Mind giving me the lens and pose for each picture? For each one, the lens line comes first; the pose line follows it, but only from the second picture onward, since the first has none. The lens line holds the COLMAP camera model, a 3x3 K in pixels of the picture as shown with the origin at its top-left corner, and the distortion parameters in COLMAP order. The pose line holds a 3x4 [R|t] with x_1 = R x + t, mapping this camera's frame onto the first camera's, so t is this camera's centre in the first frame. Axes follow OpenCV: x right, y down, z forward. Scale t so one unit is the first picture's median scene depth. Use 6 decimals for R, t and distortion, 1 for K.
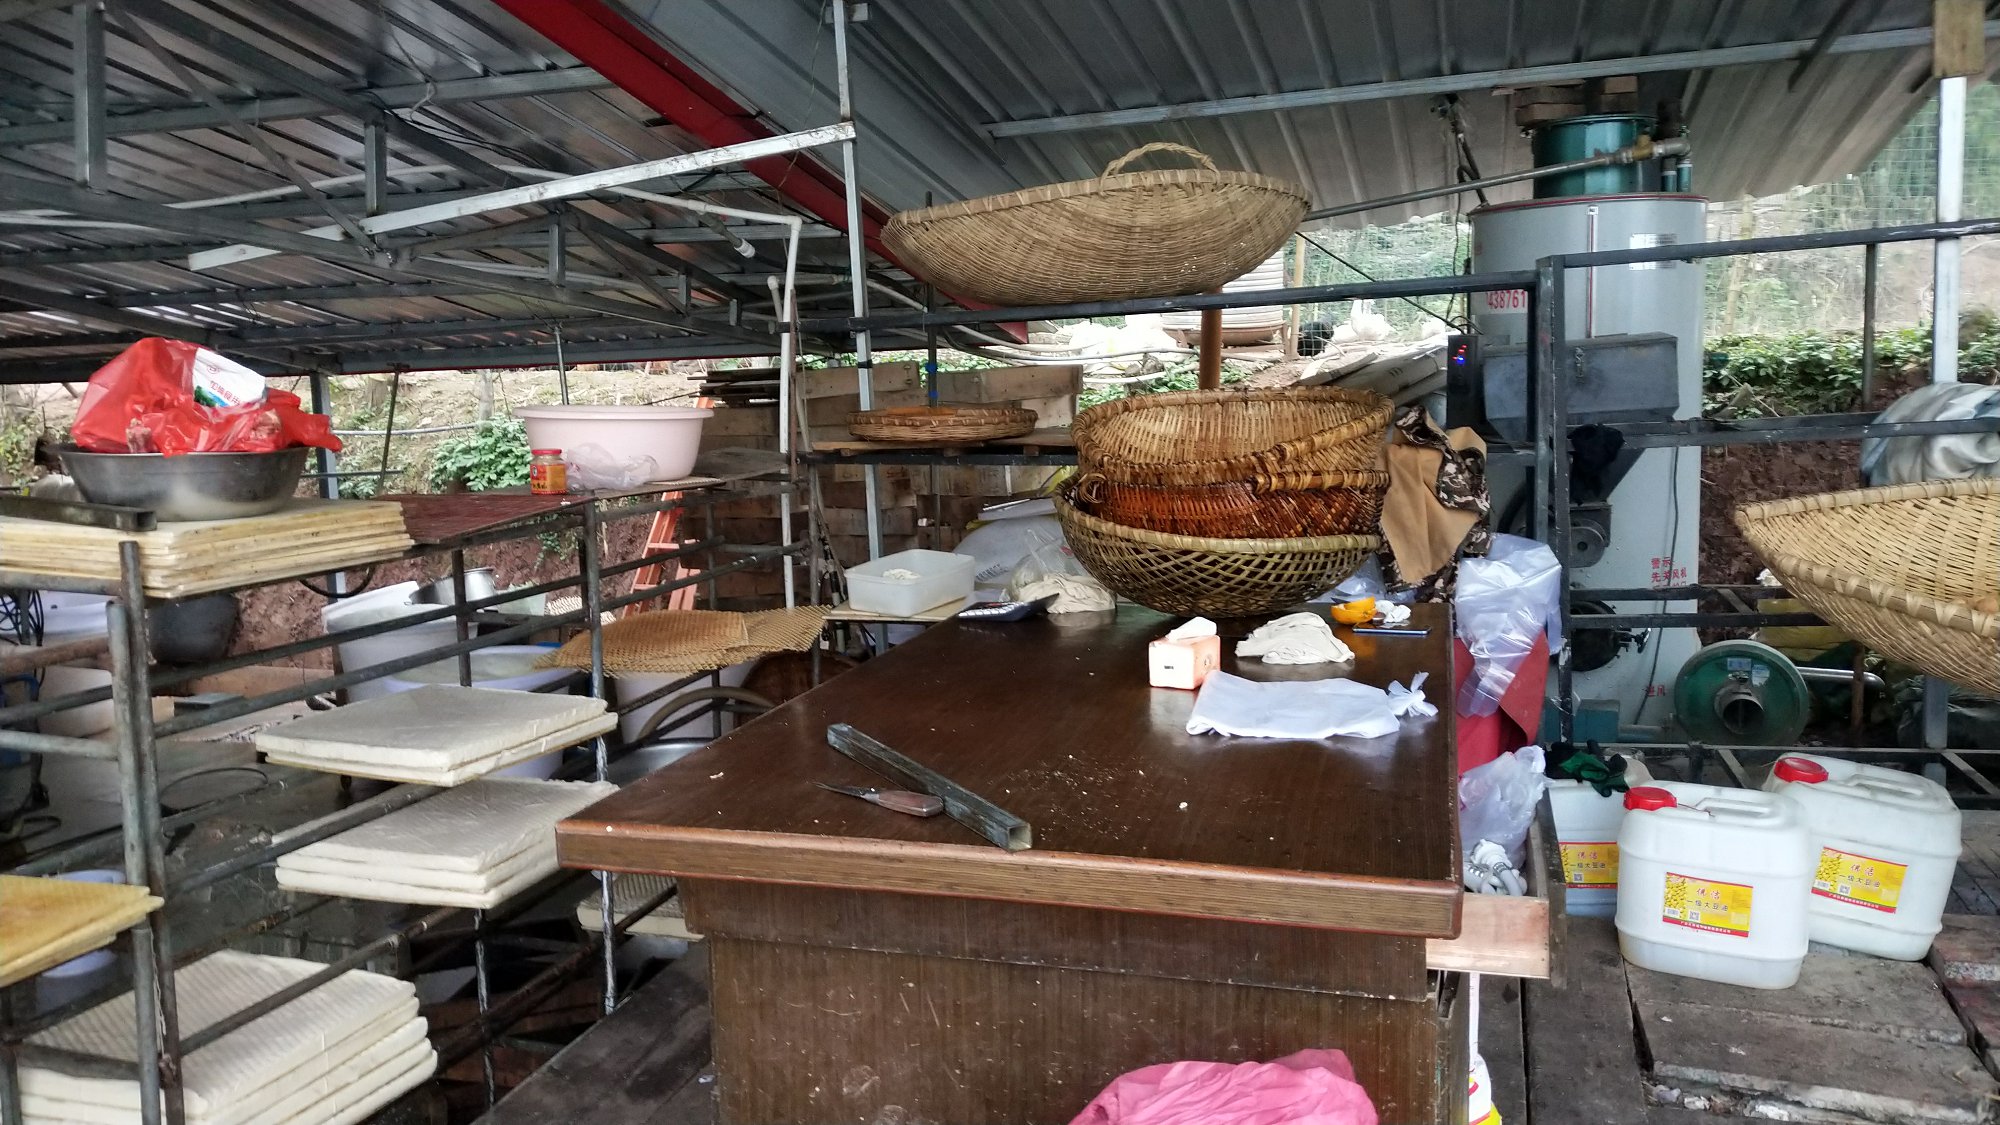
lens RADIAL K [[1463.3, 0, 972.5], [0, 1463.3, 540.6], [0, 0, 1]] dist [0.032844, -0.028139]
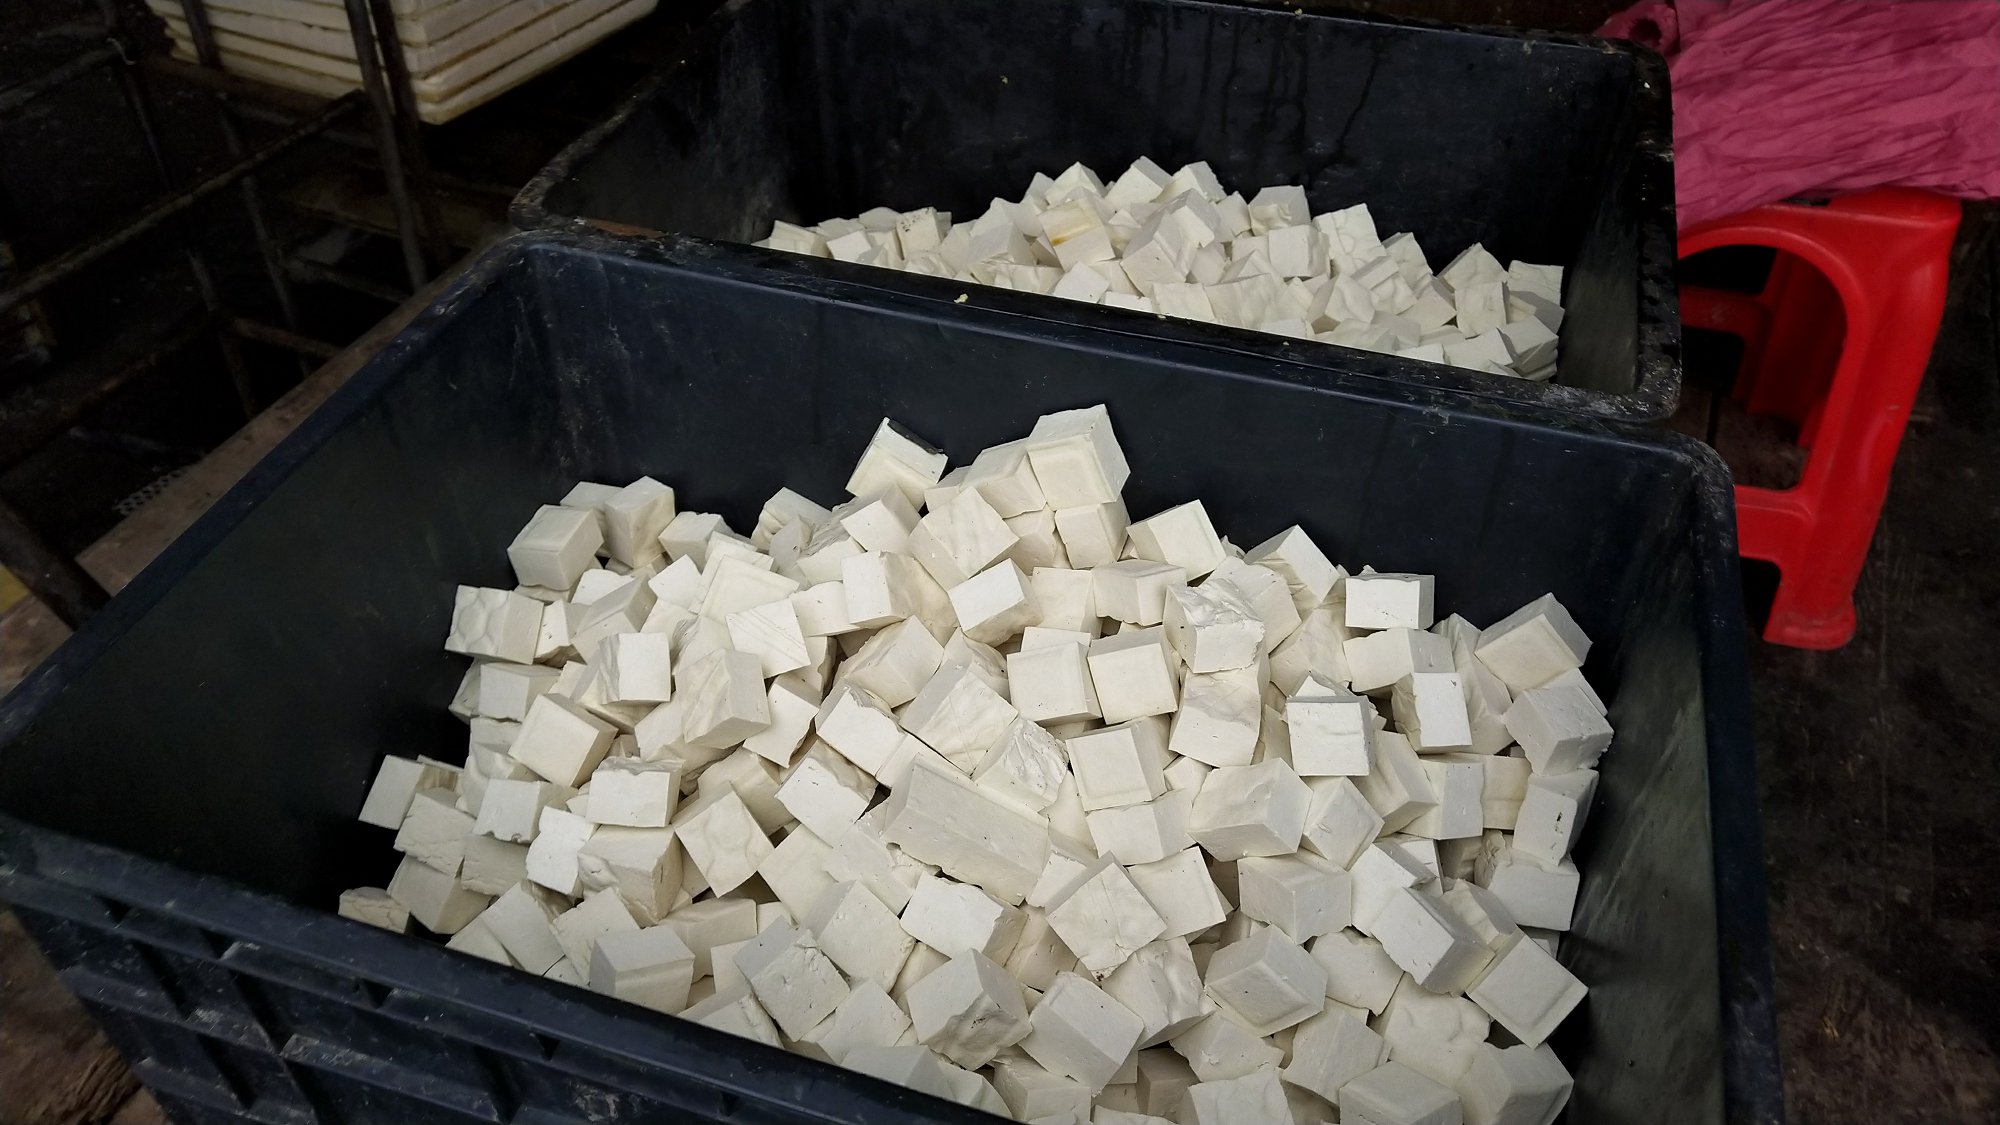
lens RADIAL K [[1463.3, 0, 998.5], [0, 1463.3, 547.3], [0, 0, 1]] dist [0.032844, -0.028139]
pose [[0.996215, 0.079310, -0.035583, -0.086866], [-0.044518, 0.817080, 0.574803, 0.090138], [0.074662, -0.571043, 0.817518, 0.108060]]
